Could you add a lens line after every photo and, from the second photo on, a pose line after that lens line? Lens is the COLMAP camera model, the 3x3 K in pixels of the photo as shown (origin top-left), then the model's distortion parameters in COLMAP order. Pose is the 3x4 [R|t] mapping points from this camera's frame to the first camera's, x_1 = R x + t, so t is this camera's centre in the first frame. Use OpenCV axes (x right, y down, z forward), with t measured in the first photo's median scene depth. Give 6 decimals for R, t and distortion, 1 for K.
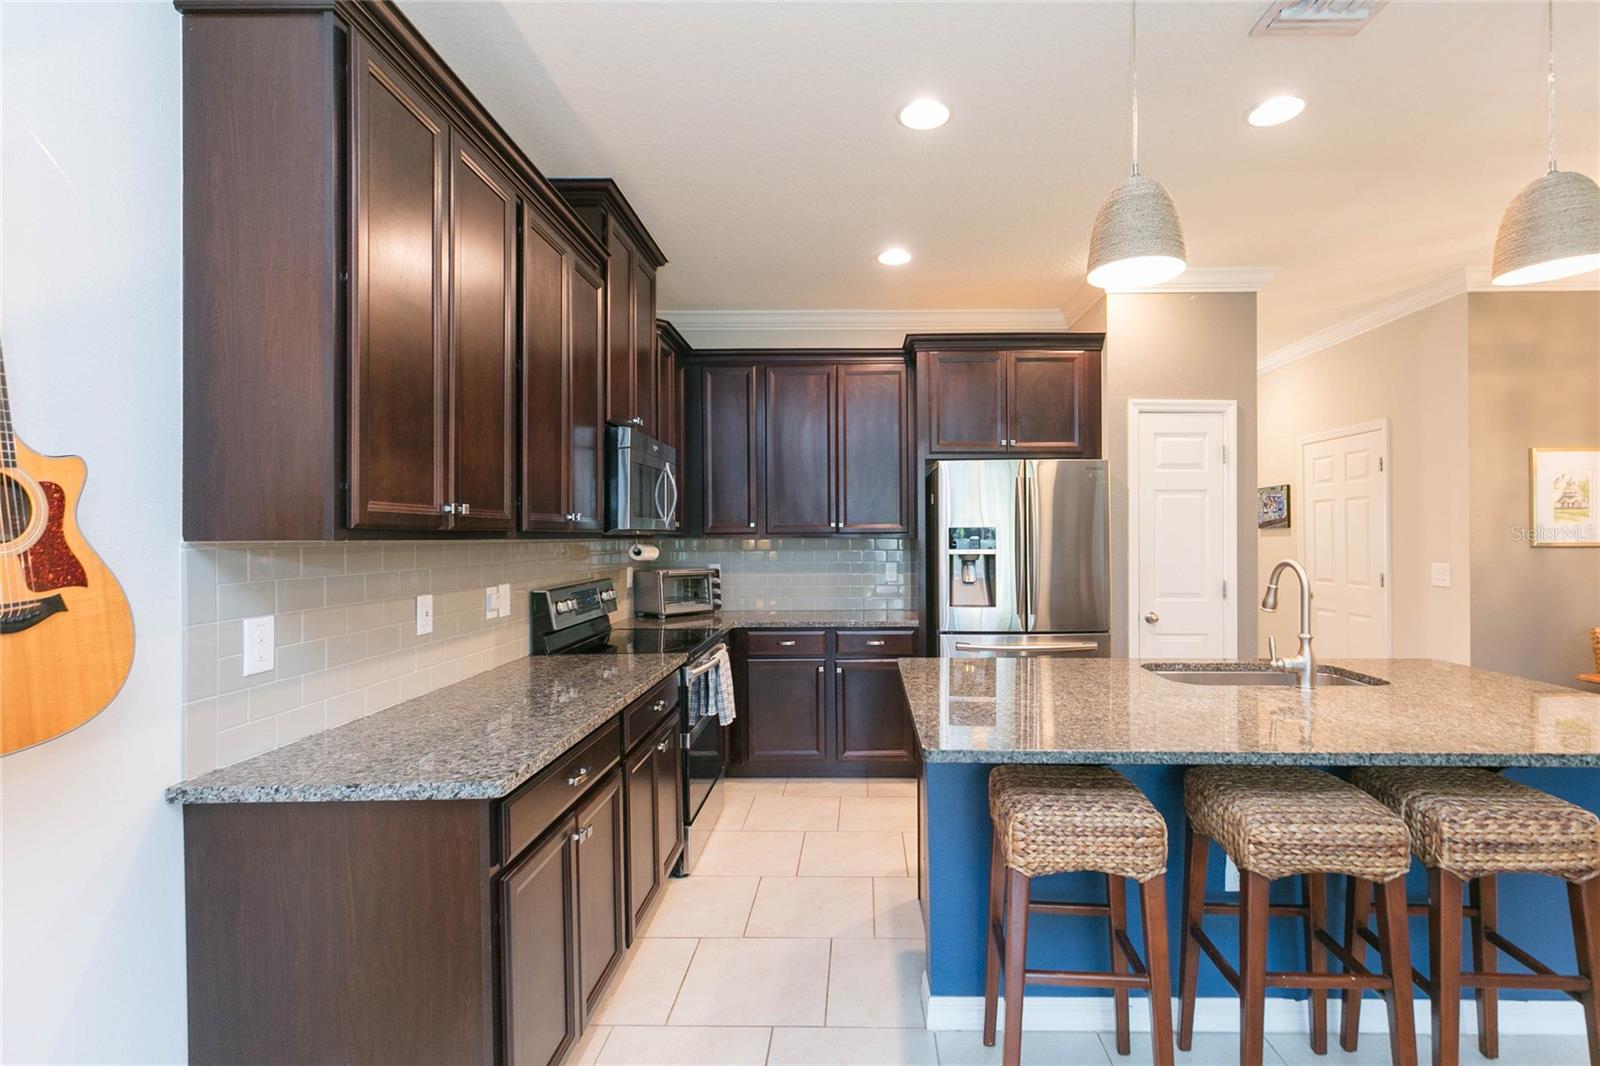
lens RADIAL K [[725.4, 0, 857.1], [0, 725.4, 525.2], [0, 0, 1]] dist [0.003380, -0.000322]
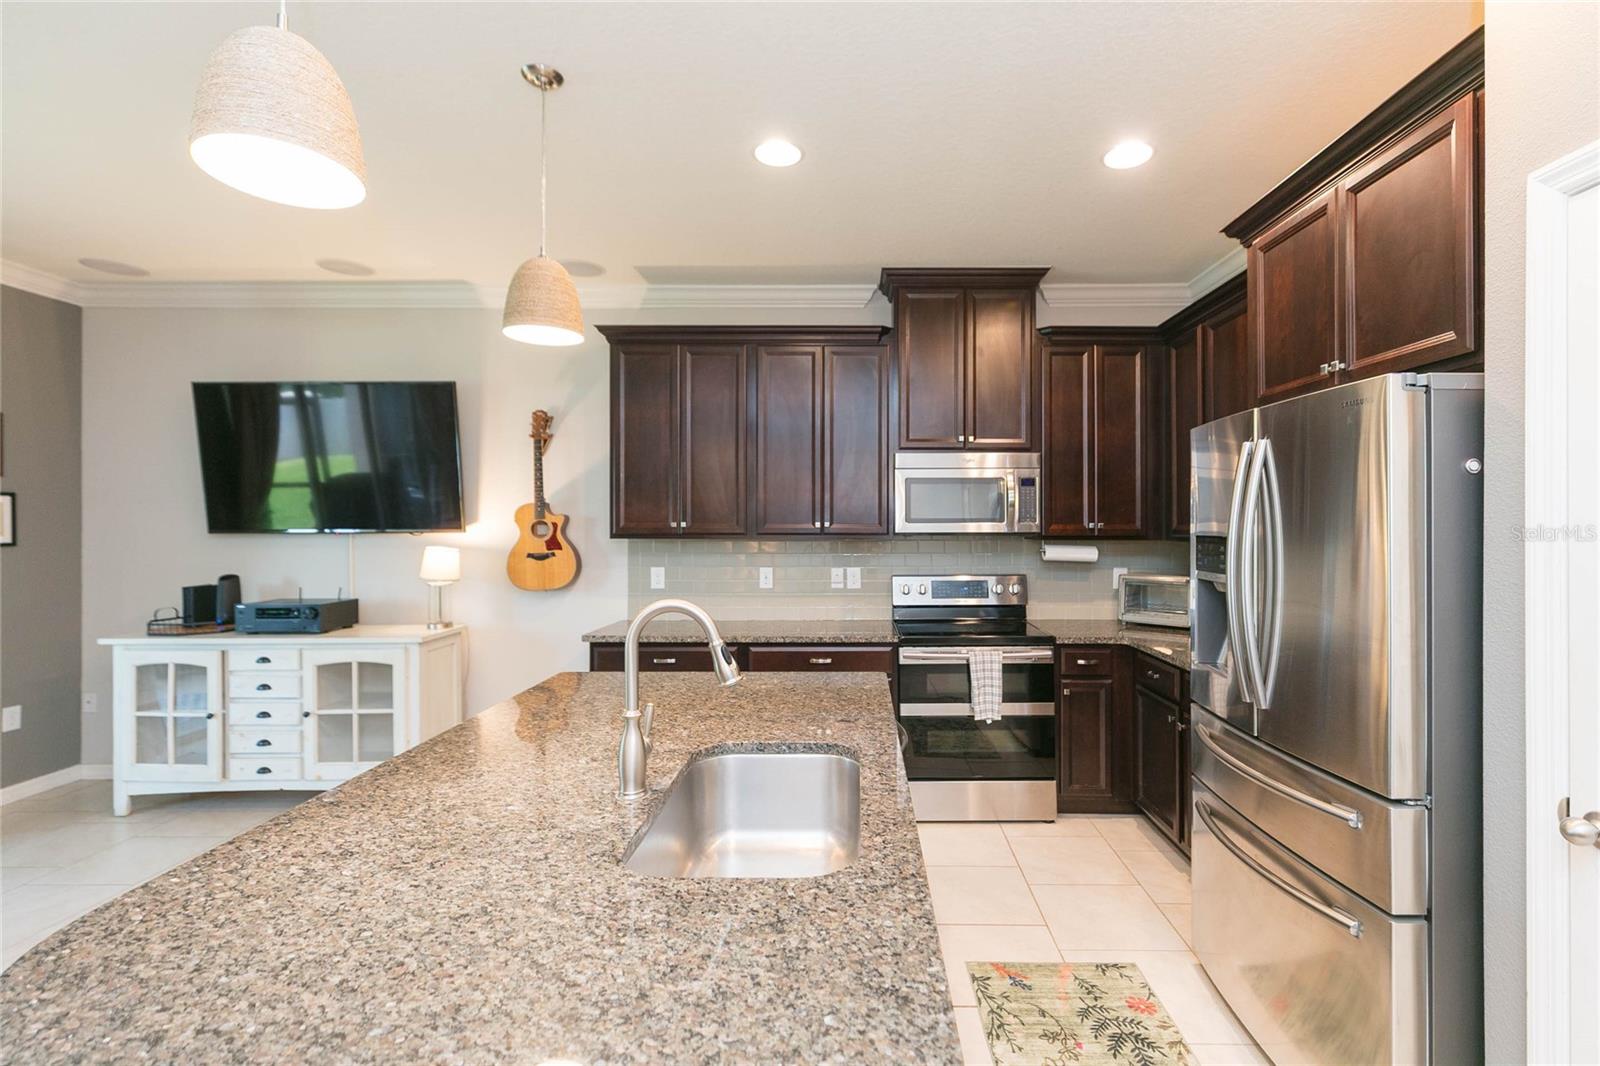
lens RADIAL K [[725.4, 0, 805.6], [0, 725.4, 517.0], [0, 0, 1]] dist [0.003380, -0.000322]
pose [[-0.002346, -0.002918, -0.999993, 1.192360], [0.011599, 0.999928, -0.002945, -0.025373], [0.999930, -0.011605, -0.002312, 1.058270]]
